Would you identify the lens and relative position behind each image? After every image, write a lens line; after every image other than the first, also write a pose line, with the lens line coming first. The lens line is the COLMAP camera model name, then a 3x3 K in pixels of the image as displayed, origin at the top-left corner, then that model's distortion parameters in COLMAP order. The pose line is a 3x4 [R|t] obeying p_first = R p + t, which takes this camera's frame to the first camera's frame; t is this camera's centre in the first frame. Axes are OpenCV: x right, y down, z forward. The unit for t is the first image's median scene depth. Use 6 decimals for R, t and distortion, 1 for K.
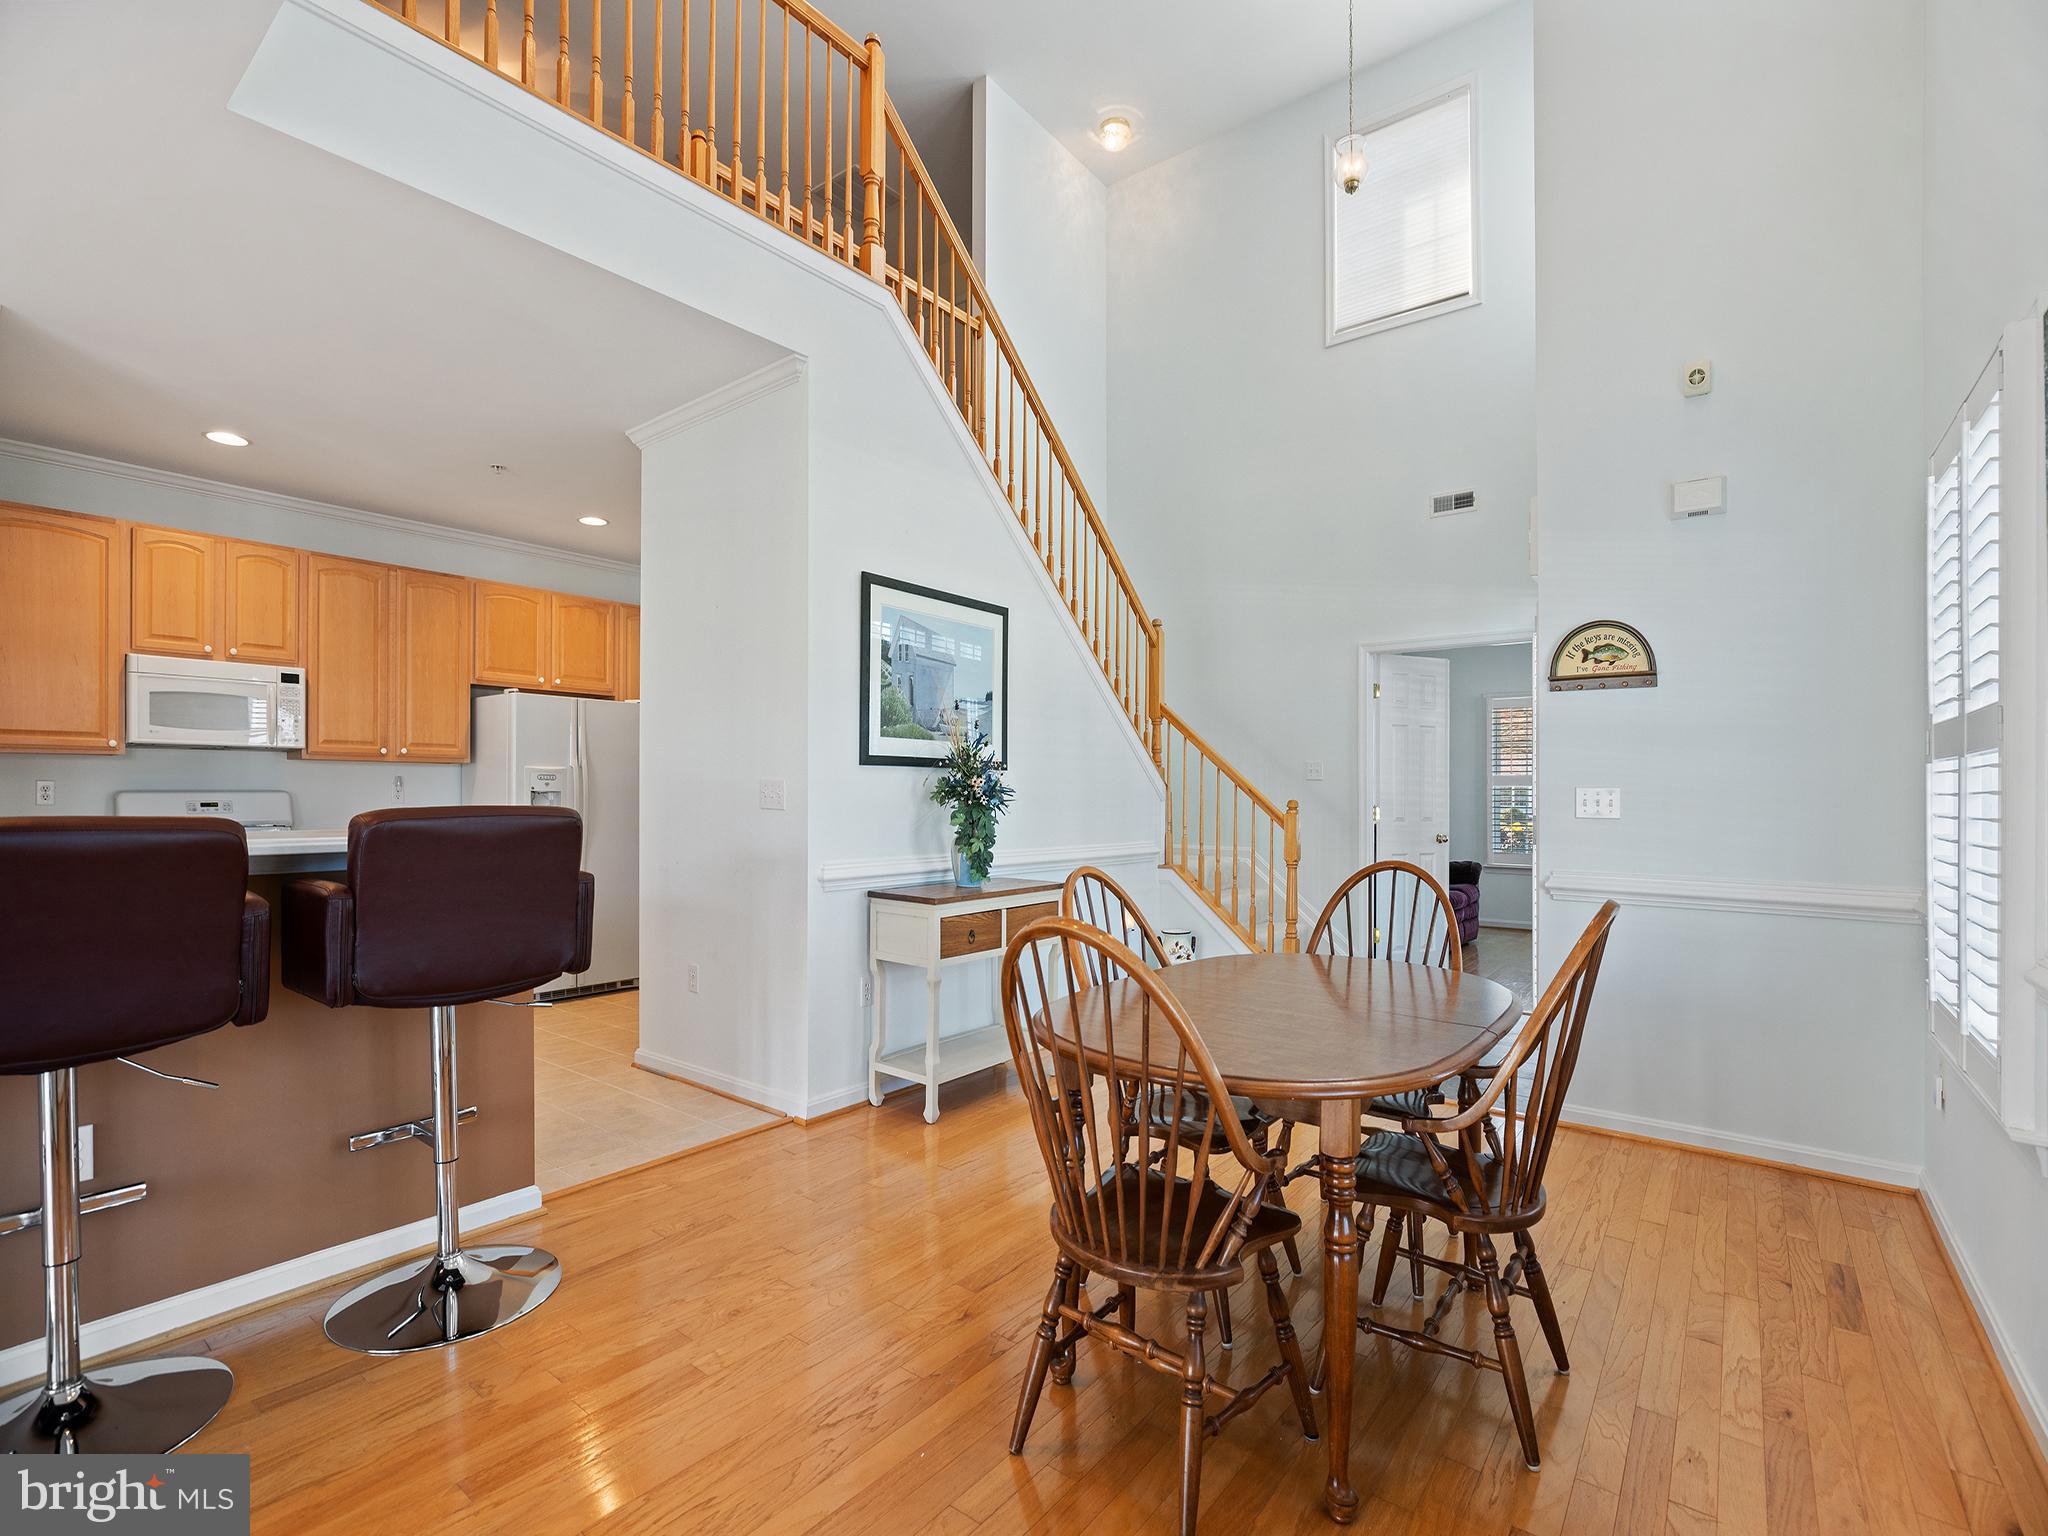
lens RADIAL K [[947.6, 0, 953.4], [0, 947.6, 792.5], [0, 0, 1]] dist [0.003229, 0.000176]
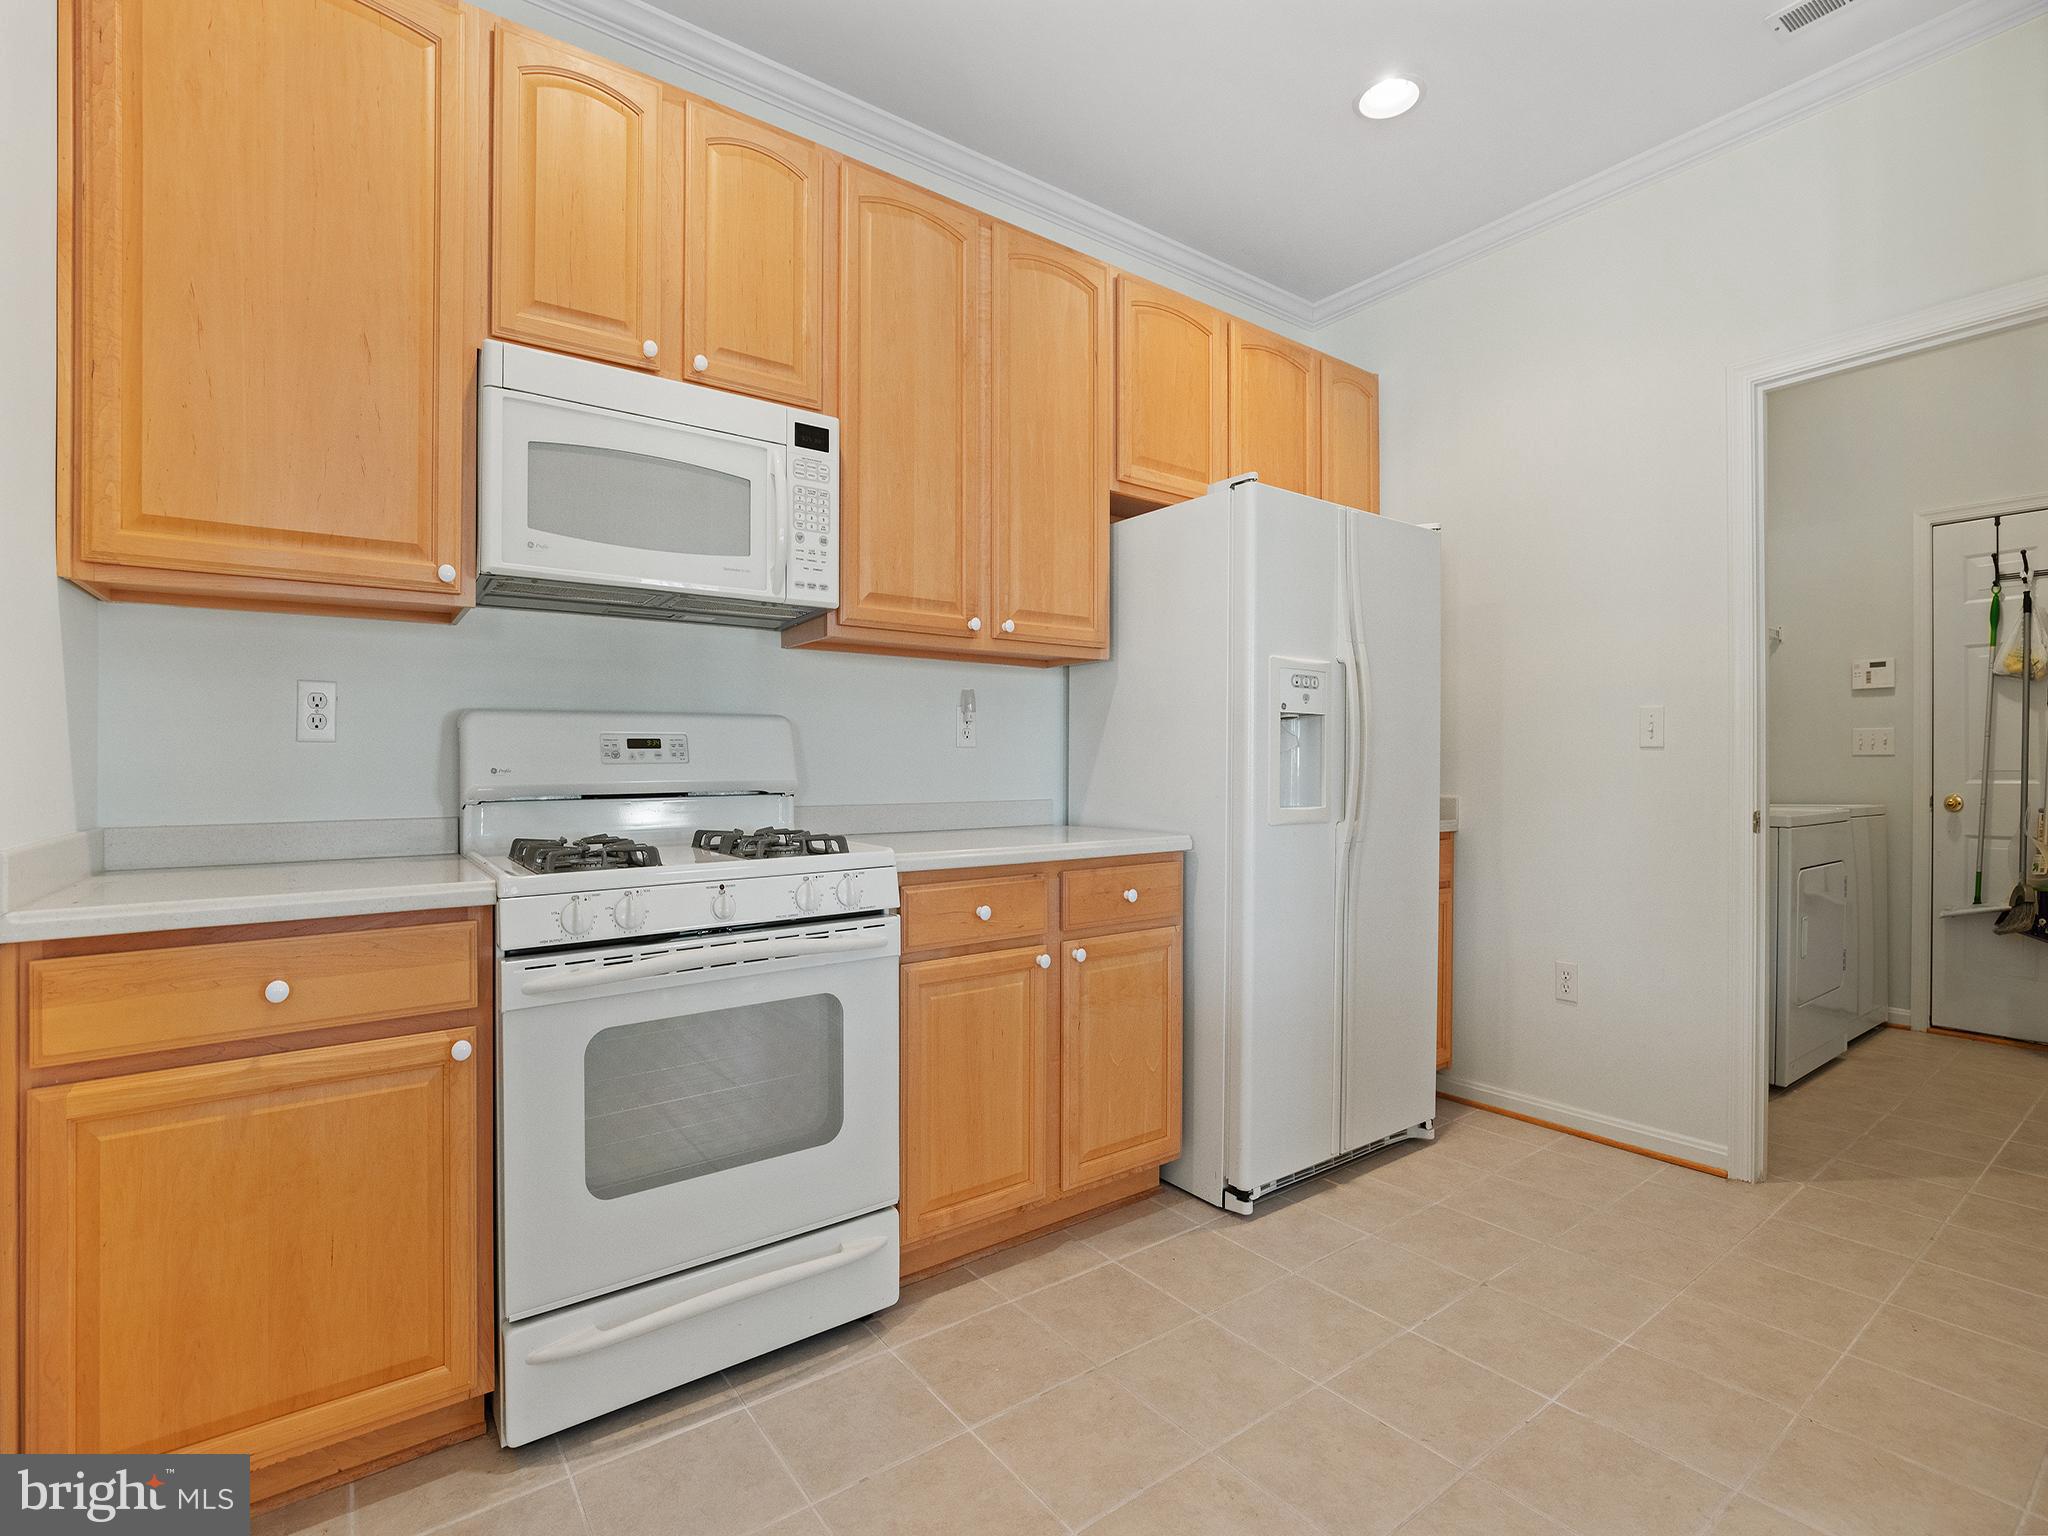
lens RADIAL K [[975.4, 0, 1029.1], [0, 975.4, 780.9], [0, 0, 1]] dist [-0.034455, -0.000635]
pose [[0.977110, -0.006454, -0.212638, -0.524693], [0.008523, 0.999925, 0.008814, 0.027907], [0.212565, -0.010425, 0.977091, 0.612672]]
